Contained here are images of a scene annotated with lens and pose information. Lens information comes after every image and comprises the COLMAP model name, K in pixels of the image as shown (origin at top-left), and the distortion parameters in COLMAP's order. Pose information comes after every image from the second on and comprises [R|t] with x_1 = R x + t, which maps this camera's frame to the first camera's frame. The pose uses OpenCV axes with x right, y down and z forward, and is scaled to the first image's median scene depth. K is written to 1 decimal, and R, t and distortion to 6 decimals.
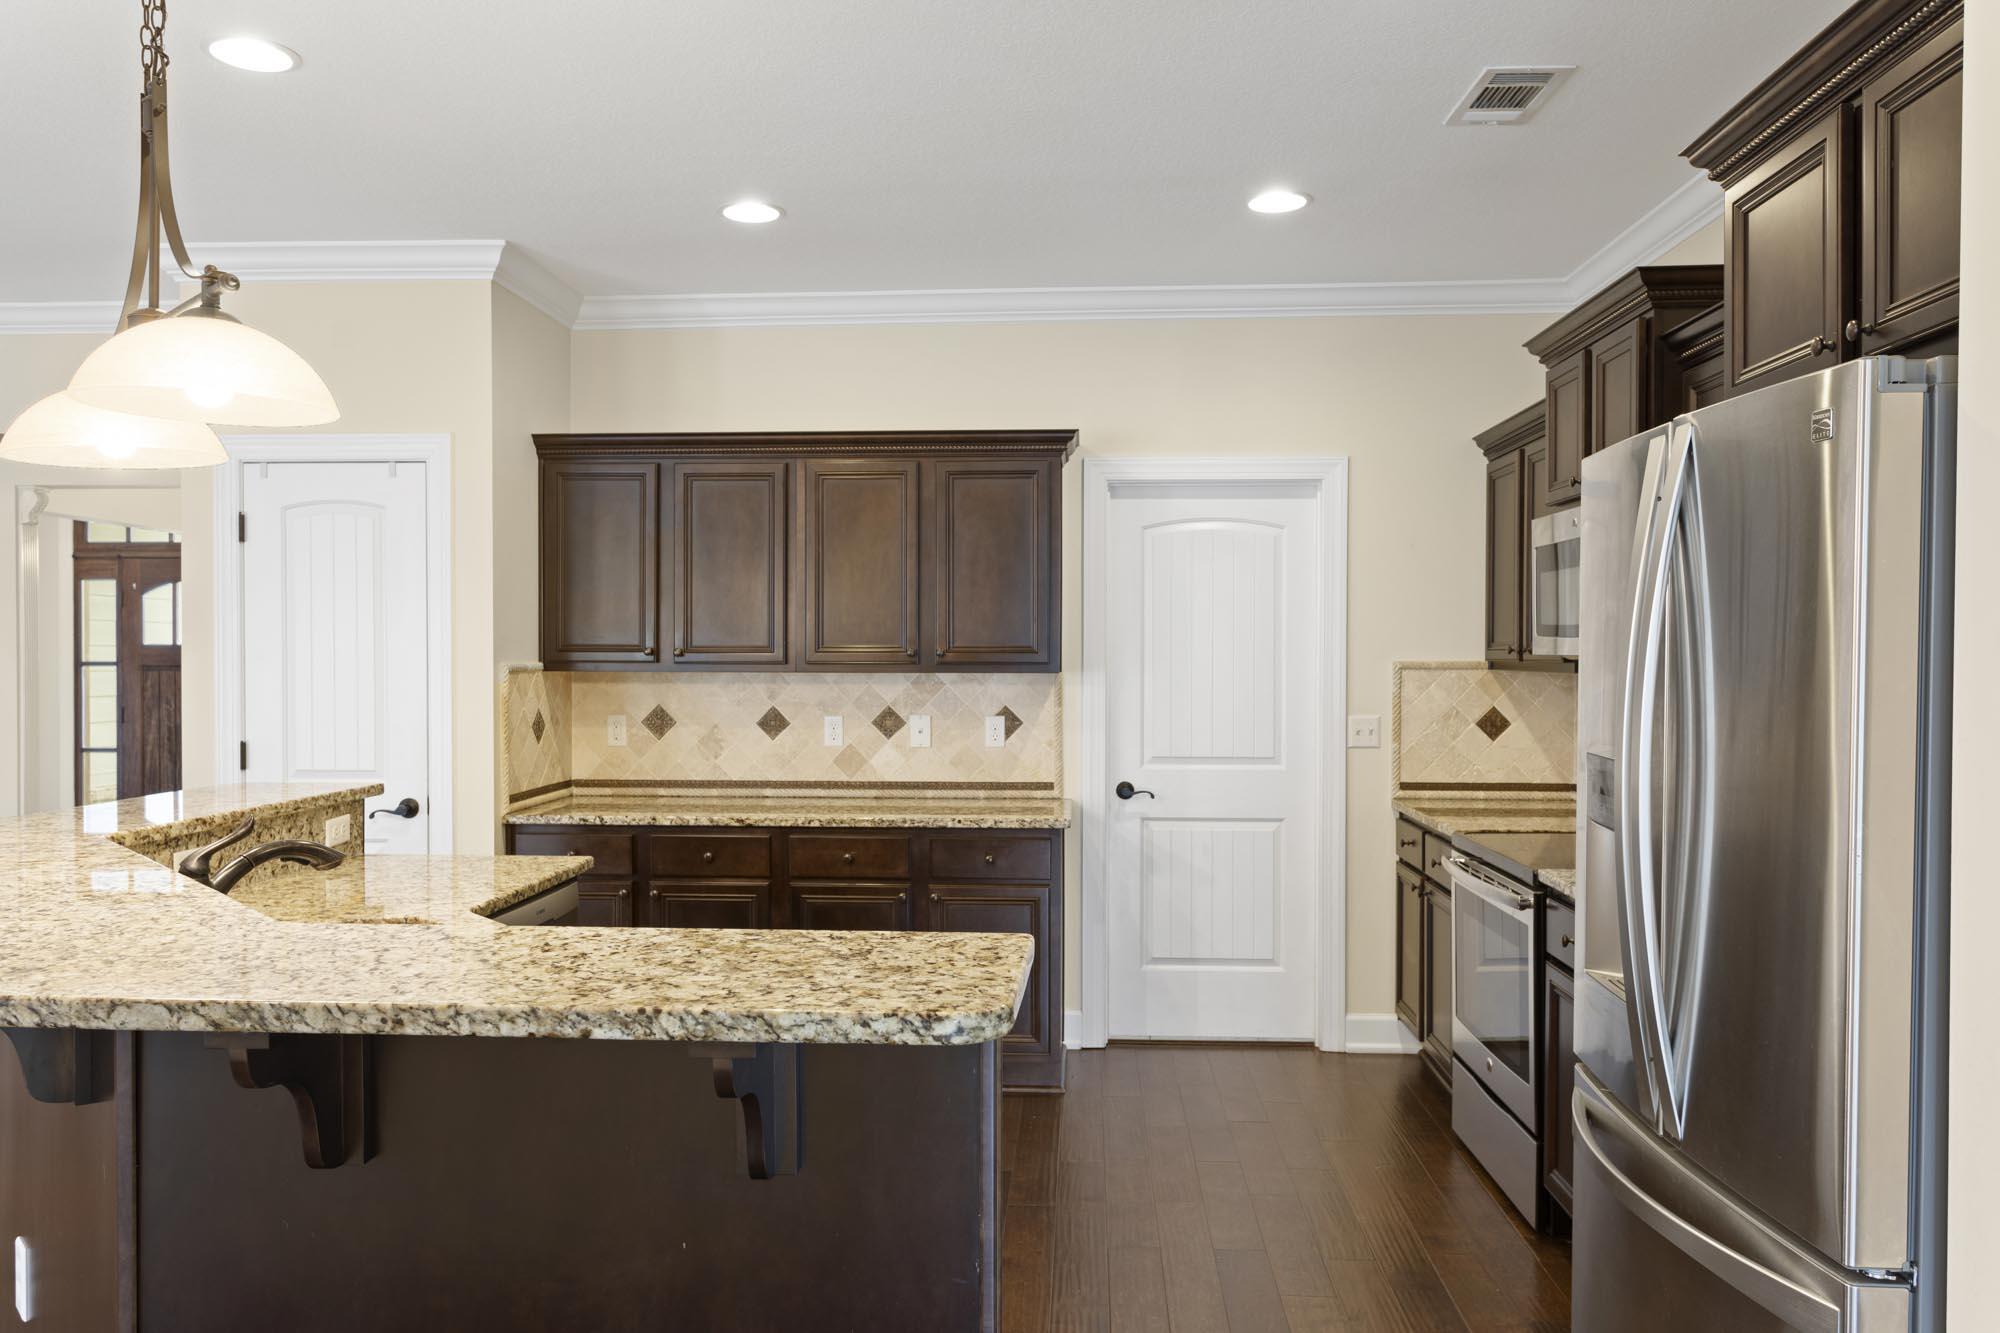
lens RADIAL K [[1457.0, 0, 996.3], [0, 1457.0, 669.2], [0, 0, 1]] dist [0.004171, 0.012103]
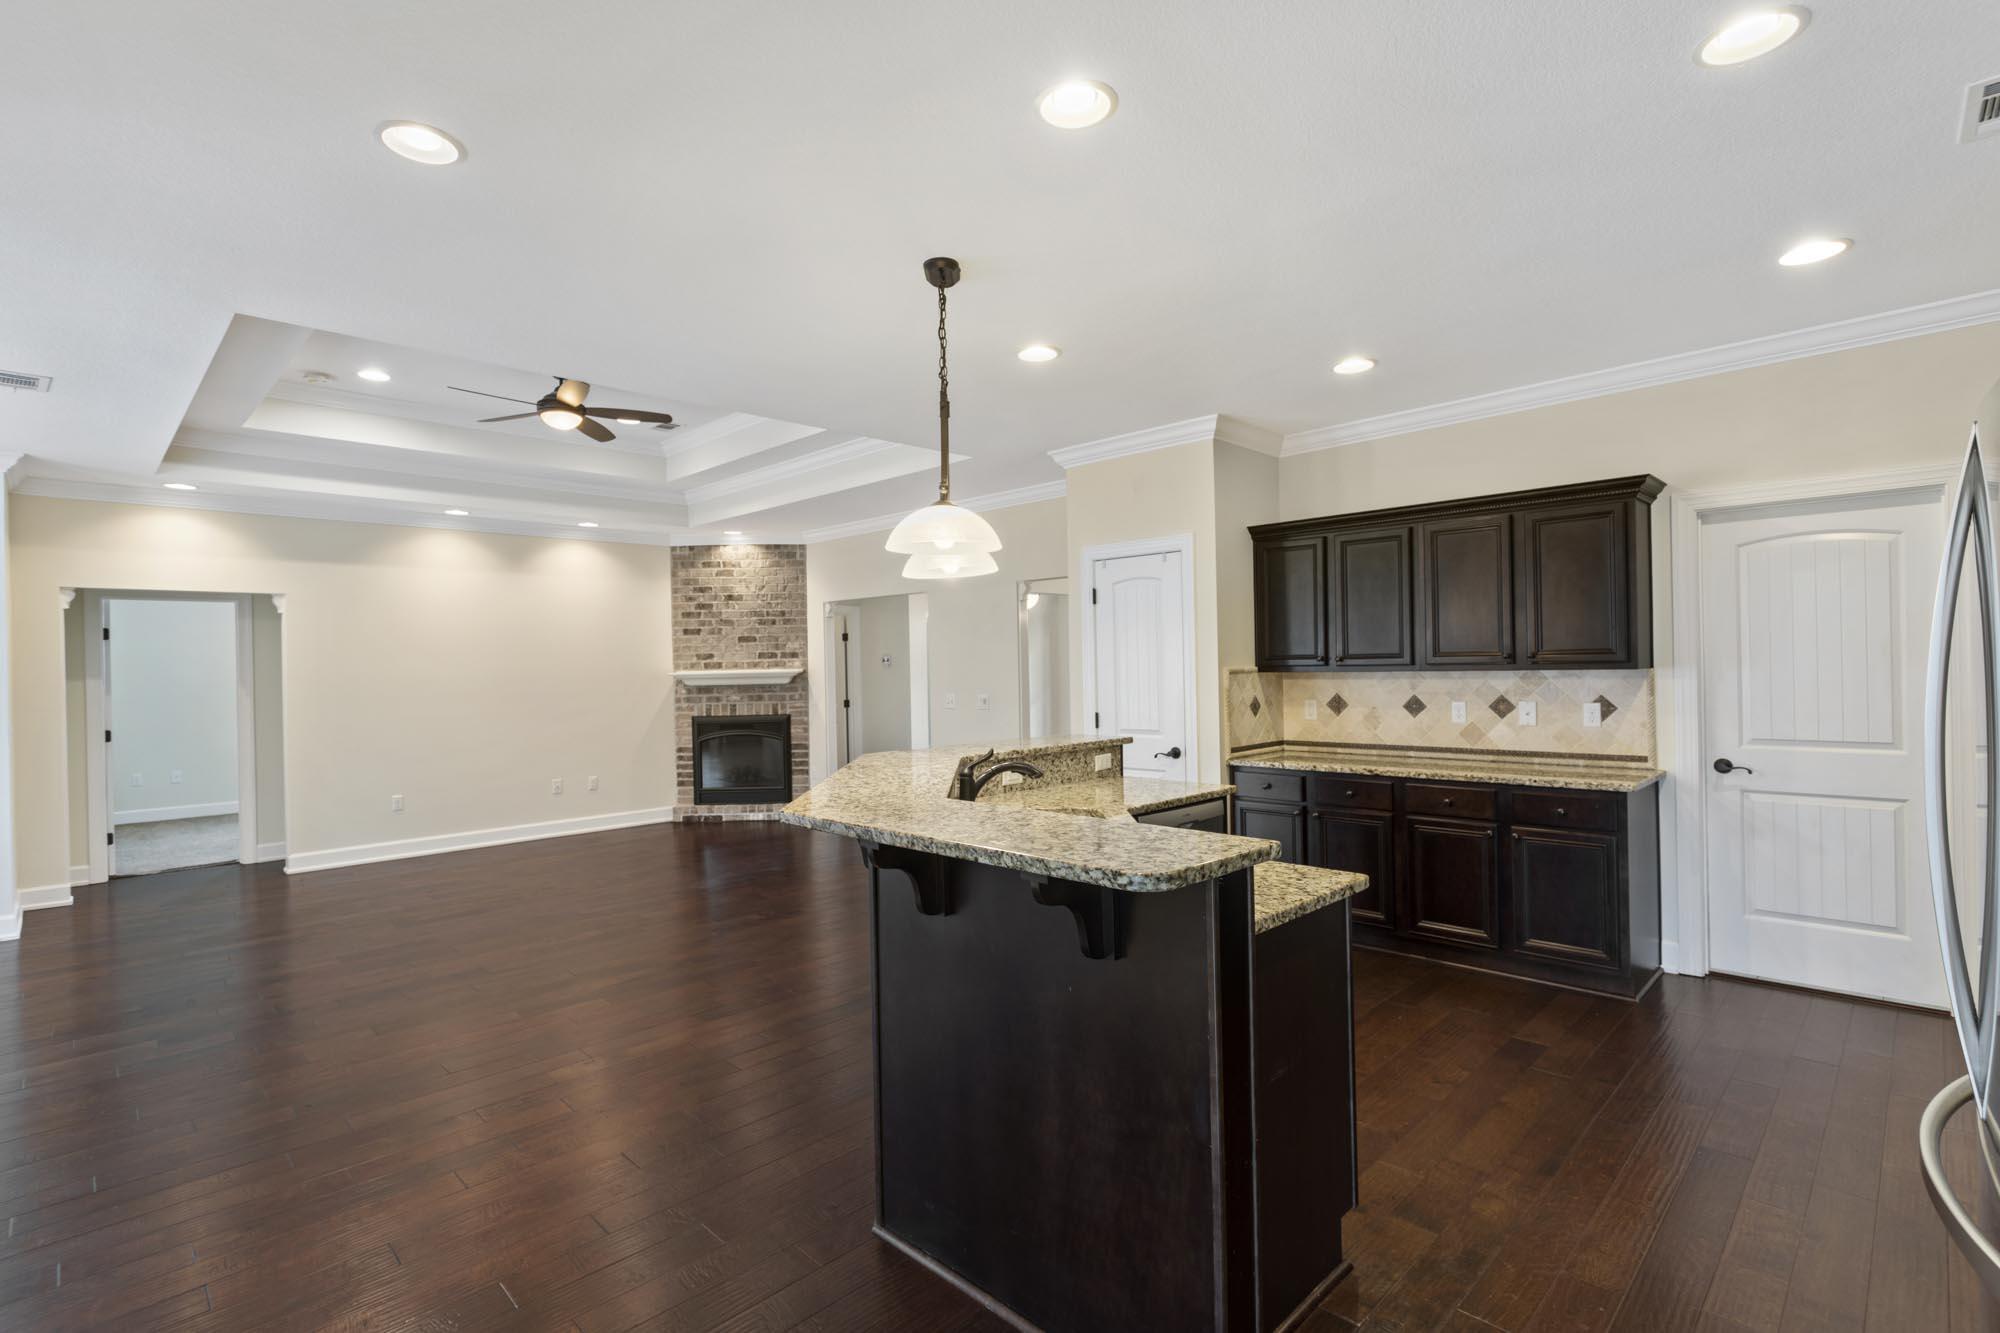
lens RADIAL K [[947.4, 0, 988.1], [0, 947.4, 666.8], [0, 0, 1]] dist [0.002984, 0.001675]
pose [[0.748236, -0.015639, -0.663249, 0.158564], [0.013431, 0.999874, -0.008425, 0.000118], [0.663297, -0.002604, 0.748352, 0.014173]]
